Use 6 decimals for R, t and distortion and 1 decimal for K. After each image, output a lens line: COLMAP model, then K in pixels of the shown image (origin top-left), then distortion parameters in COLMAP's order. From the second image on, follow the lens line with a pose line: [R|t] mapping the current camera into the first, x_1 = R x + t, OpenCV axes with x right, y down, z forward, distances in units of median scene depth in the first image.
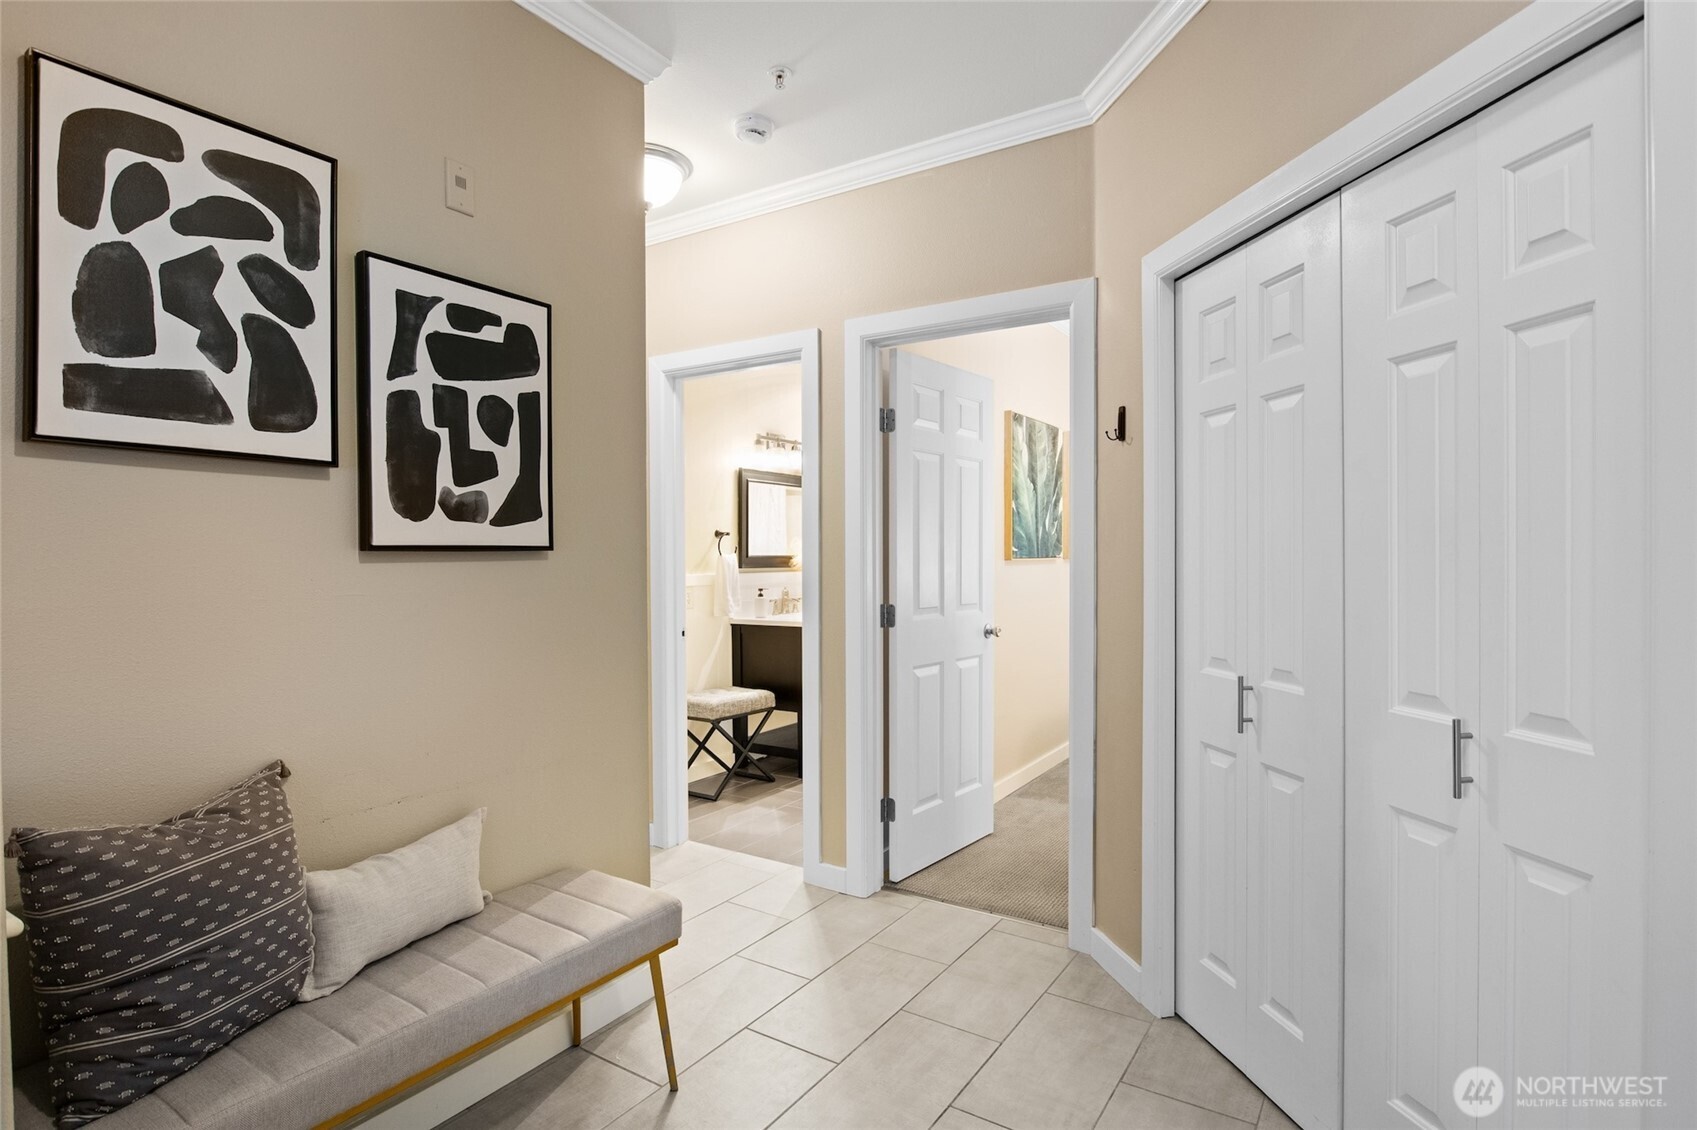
lens RADIAL K [[829.2, 0, 848.5], [0, 829.2, 565.0], [0, 0, 1]] dist [-0.010325, -0.001488]
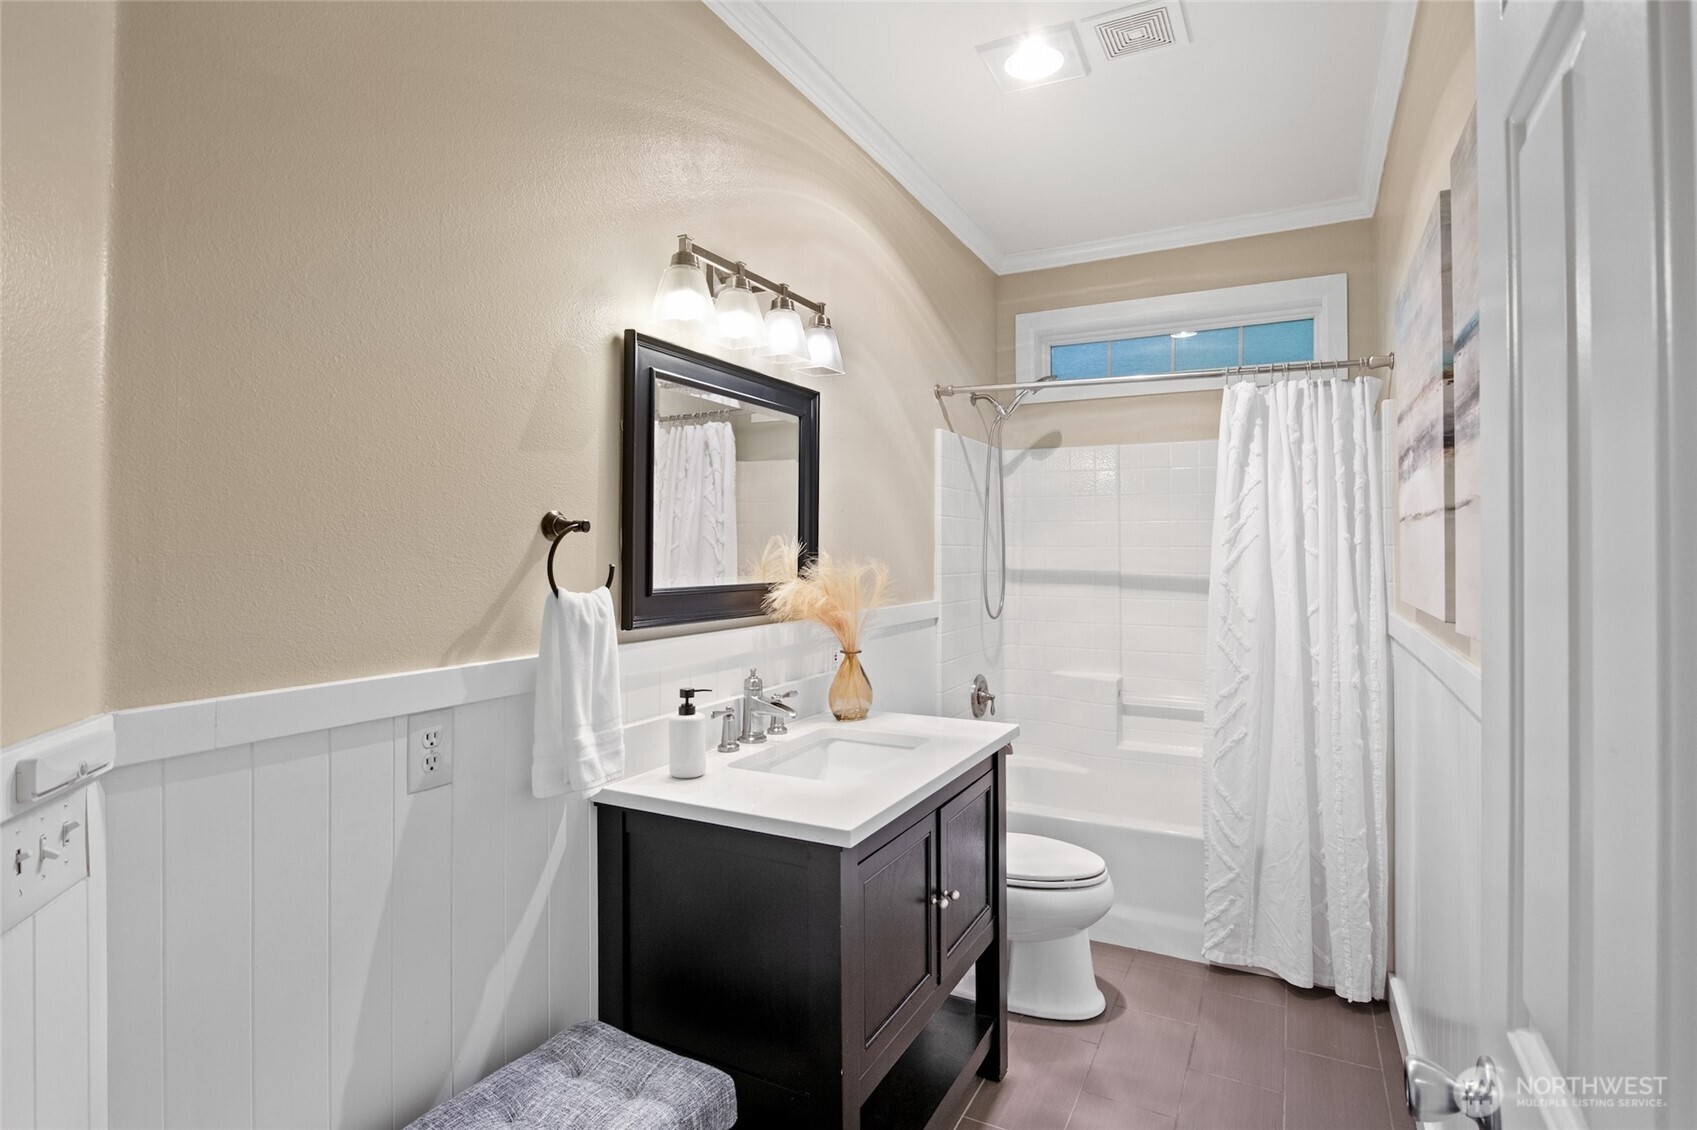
lens RADIAL K [[850.3, 0, 865.4], [0, 850.3, 561.9], [0, 0, 1]] dist [-0.006441, -0.002333]
pose [[0.994285, 0.005742, 0.106601, -0.071110], [-0.005486, 0.999981, -0.002691, -0.022914], [-0.106614, 0.002090, 0.994298, 0.647303]]
